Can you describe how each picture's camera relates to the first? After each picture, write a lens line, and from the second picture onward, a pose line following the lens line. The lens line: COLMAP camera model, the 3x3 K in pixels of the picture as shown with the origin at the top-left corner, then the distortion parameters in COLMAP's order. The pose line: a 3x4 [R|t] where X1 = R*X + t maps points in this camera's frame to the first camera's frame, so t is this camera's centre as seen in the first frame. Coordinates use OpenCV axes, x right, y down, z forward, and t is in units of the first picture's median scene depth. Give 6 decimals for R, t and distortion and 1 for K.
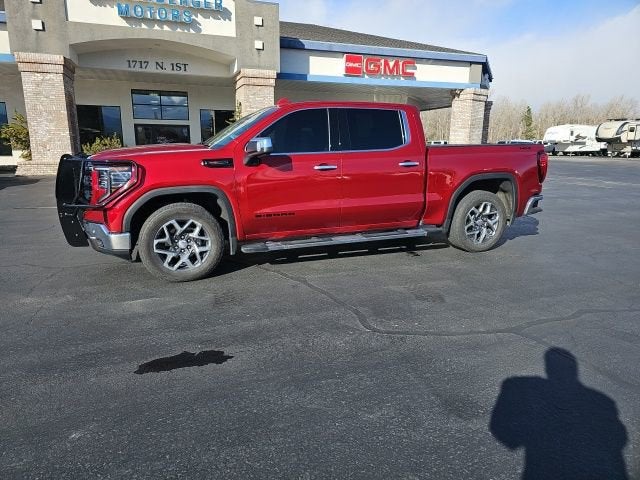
lens RADIAL K [[417.2, 0, 310.4], [0, 417.2, 236.0], [0, 0, 1]] dist [0.062753, -0.050908]
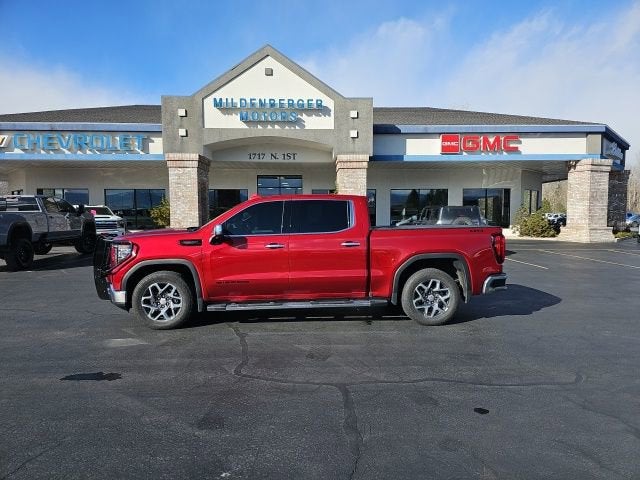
lens RADIAL K [[417.2, 0, 324.1], [0, 417.2, 245.2], [0, 0, 1]] dist [0.062753, -0.050908]
pose [[0.953177, 0.013691, -0.302102, 0.161499], [-0.057274, 0.989067, -0.135887, -0.001396], [0.296939, 0.146827, 0.943541, -0.042687]]
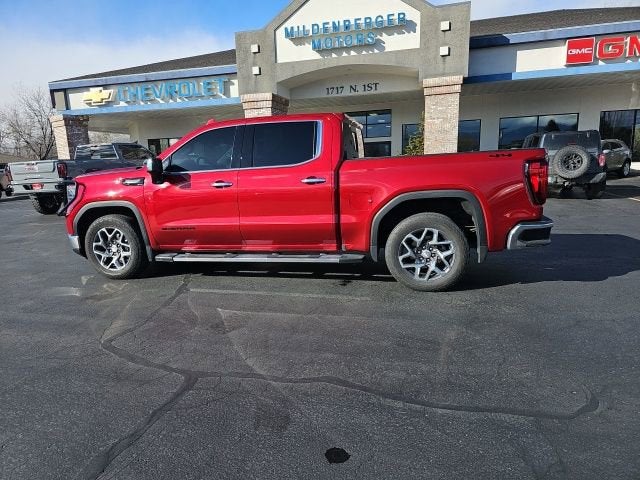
lens RADIAL K [[417.2, 0, 314.9], [0, 417.2, 246.1], [0, 0, 1]] dist [0.062753, -0.050908]
pose [[0.819522, 0.077654, -0.567762, 0.234001], [-0.082198, 0.996460, 0.017641, -0.015236], [0.567122, 0.032211, 0.823004, 0.085405]]
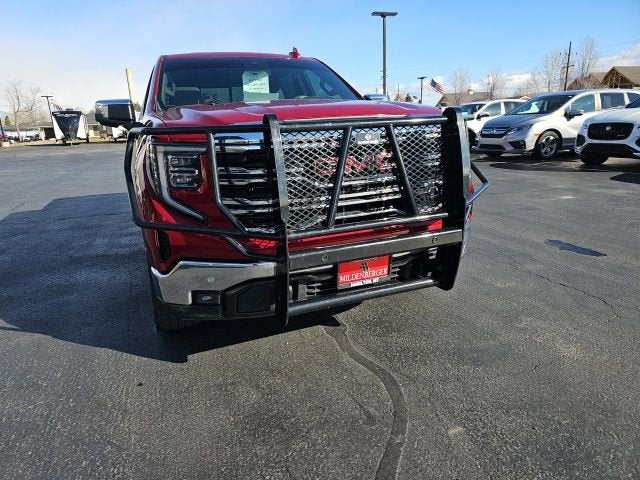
lens RADIAL K [[417.2, 0, 310.7], [0, 417.2, 235.3], [0, 0, 1]] dist [0.062753, -0.050908]
pose [[-0.030743, -0.262505, 0.964441, -0.285382], [0.253808, 0.931220, 0.261553, -0.059465], [-0.966766, 0.252823, 0.037998, 0.310382]]
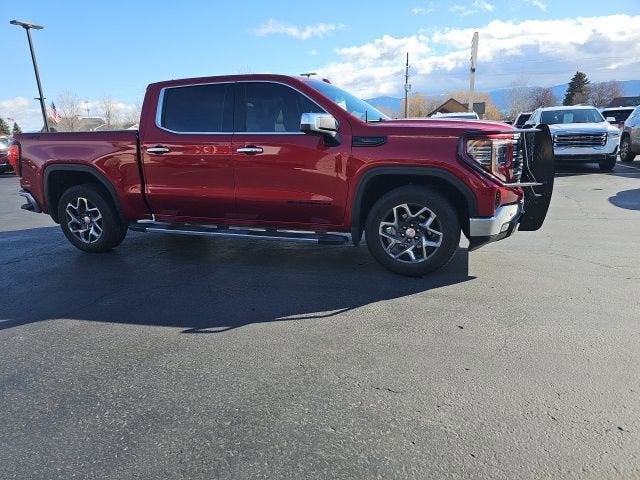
lens RADIAL K [[417.2, 0, 310.3], [0, 417.2, 239.1], [0, 0, 1]] dist [0.062753, -0.050908]
pose [[-0.771496, -0.132292, 0.622328, -0.226568], [0.168296, 0.900870, 0.400138, -0.120138], [-0.613572, 0.413440, -0.672753, 0.574985]]
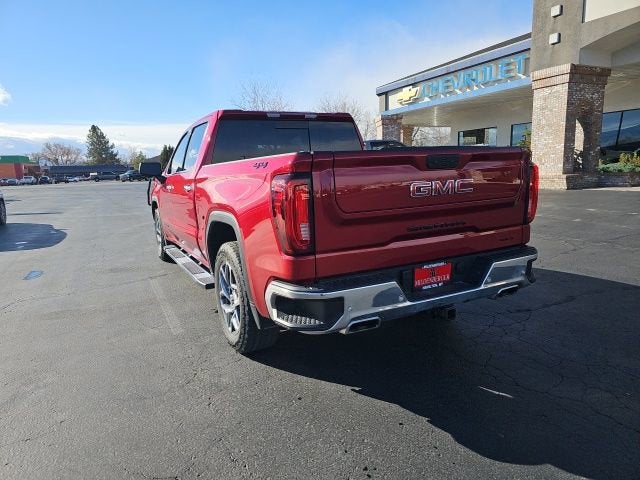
lens RADIAL K [[417.2, 0, 308.3], [0, 417.2, 245.1], [0, 0, 1]] dist [0.062753, -0.050908]
pose [[0.112002, 0.170909, -0.978900, 0.333369], [-0.172256, 0.973524, 0.150261, -0.071179], [0.978664, 0.151792, 0.138477, 0.351167]]
